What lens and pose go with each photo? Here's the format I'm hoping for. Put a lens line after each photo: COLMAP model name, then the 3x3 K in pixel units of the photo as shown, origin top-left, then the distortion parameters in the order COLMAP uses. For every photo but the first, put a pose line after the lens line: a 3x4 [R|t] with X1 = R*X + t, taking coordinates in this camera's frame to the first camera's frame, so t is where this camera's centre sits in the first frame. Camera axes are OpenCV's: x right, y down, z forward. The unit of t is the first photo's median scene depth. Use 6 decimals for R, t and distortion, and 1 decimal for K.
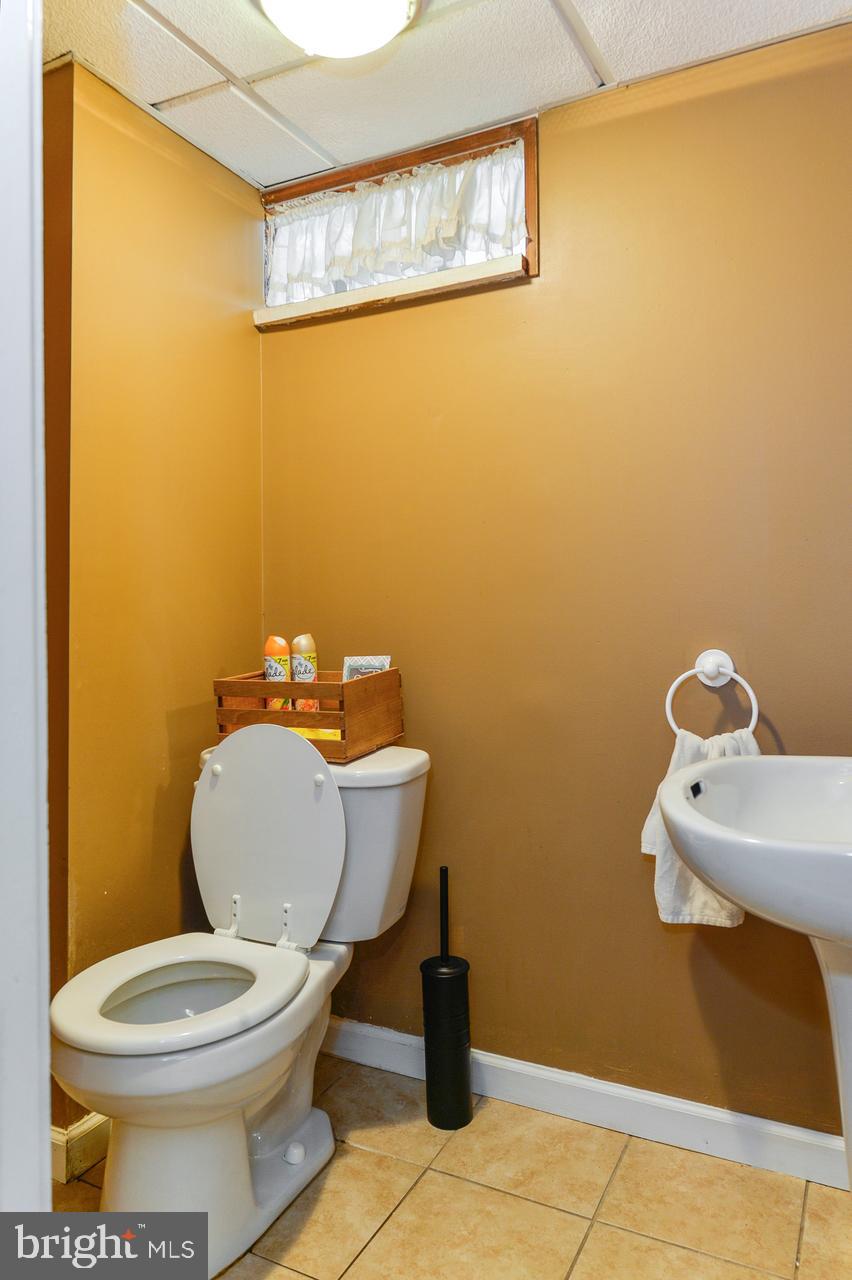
lens RADIAL K [[887.8, 0, 425.9], [0, 887.8, 595.7], [0, 0, 1]] dist [0.004232, 0.000964]
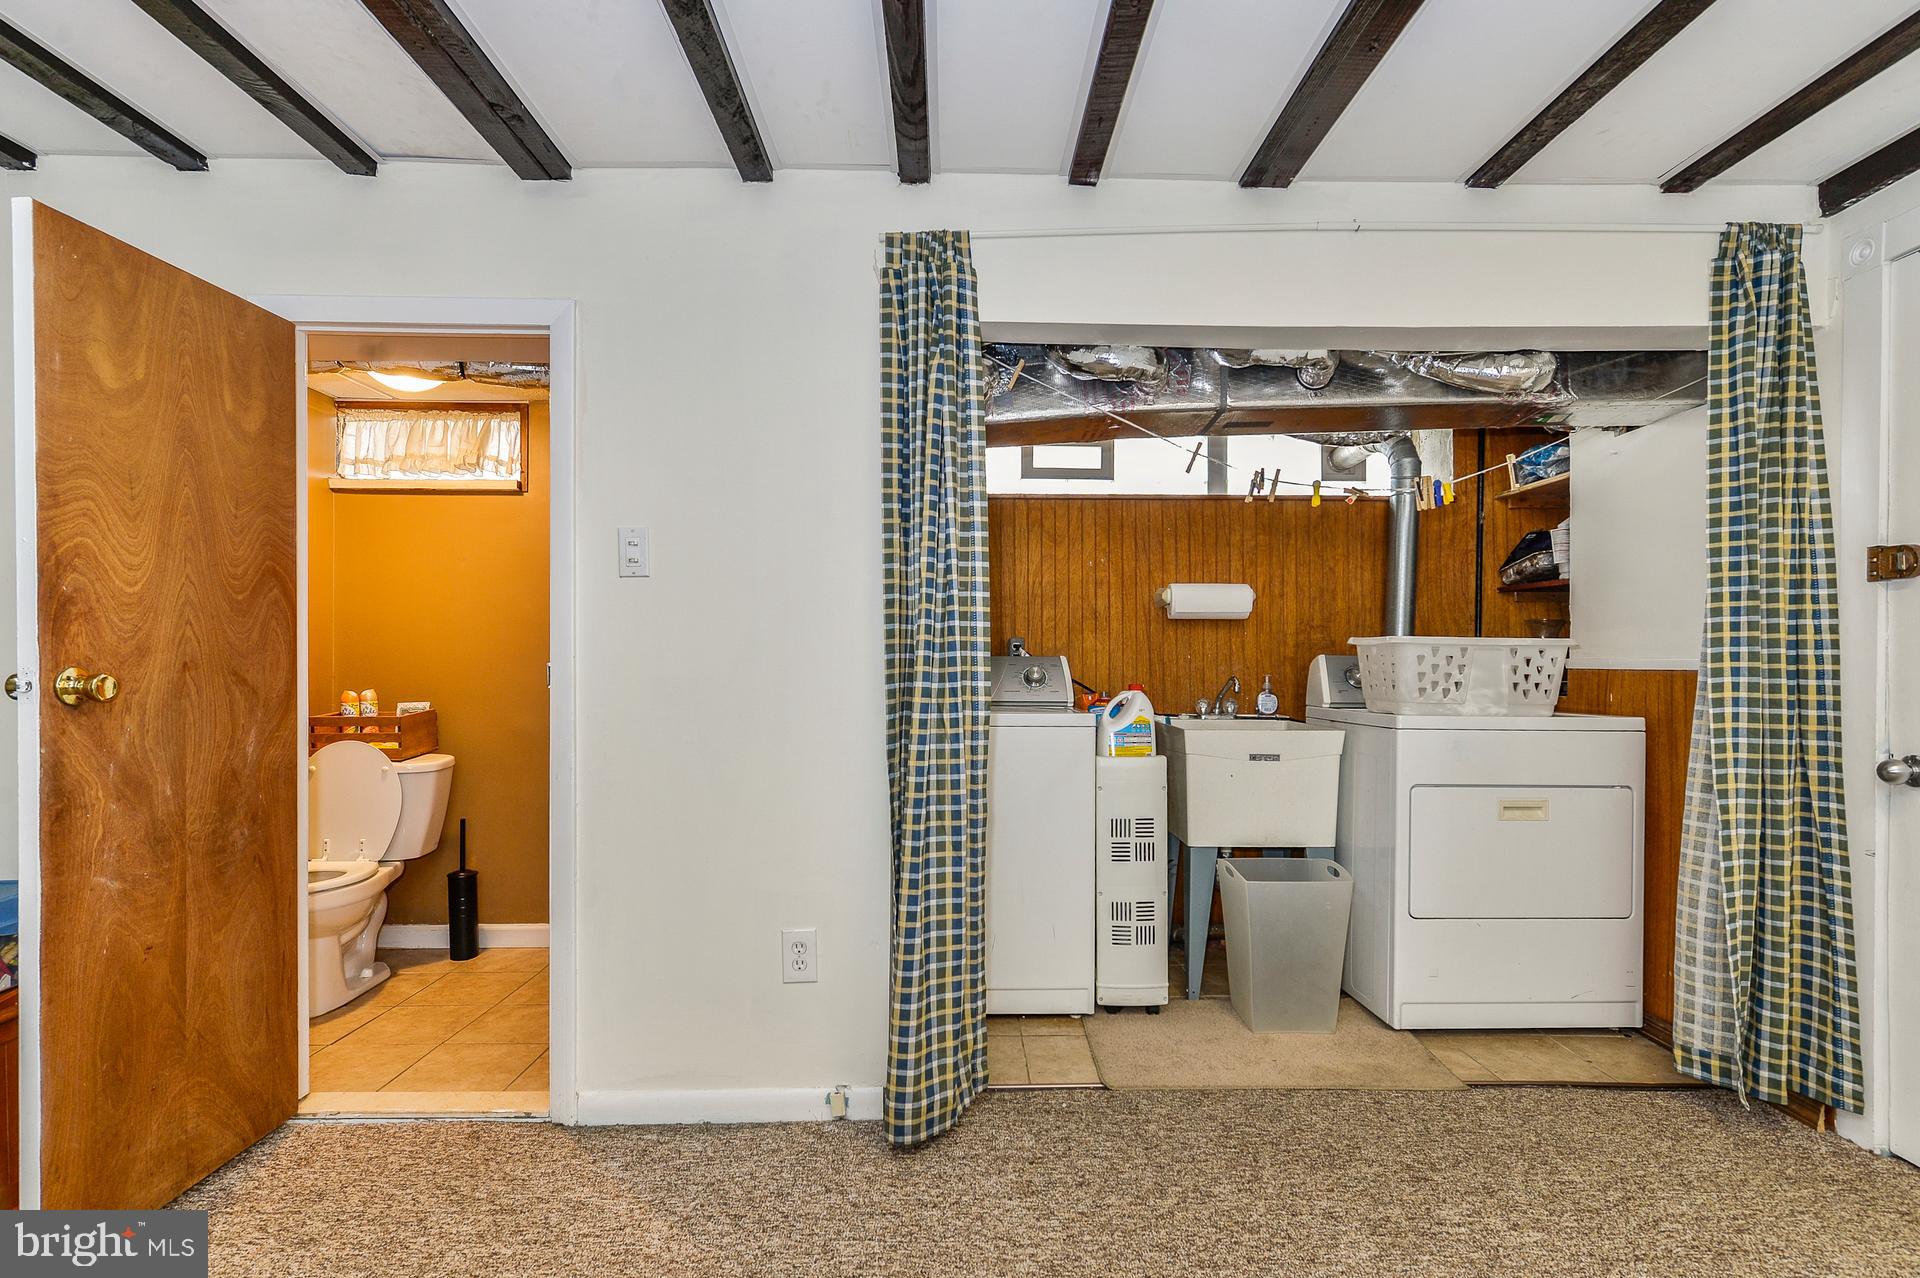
lens RADIAL K [[944.1, 0, 969.1], [0, 944.1, 662.1], [0, 0, 1]] dist [-0.009994, 0.015397]
pose [[0.877872, 0.014203, 0.478686, 0.002218], [-0.019788, 0.999782, 0.006625, -0.041608], [-0.478487, -0.015288, 0.877961, -1.094134]]
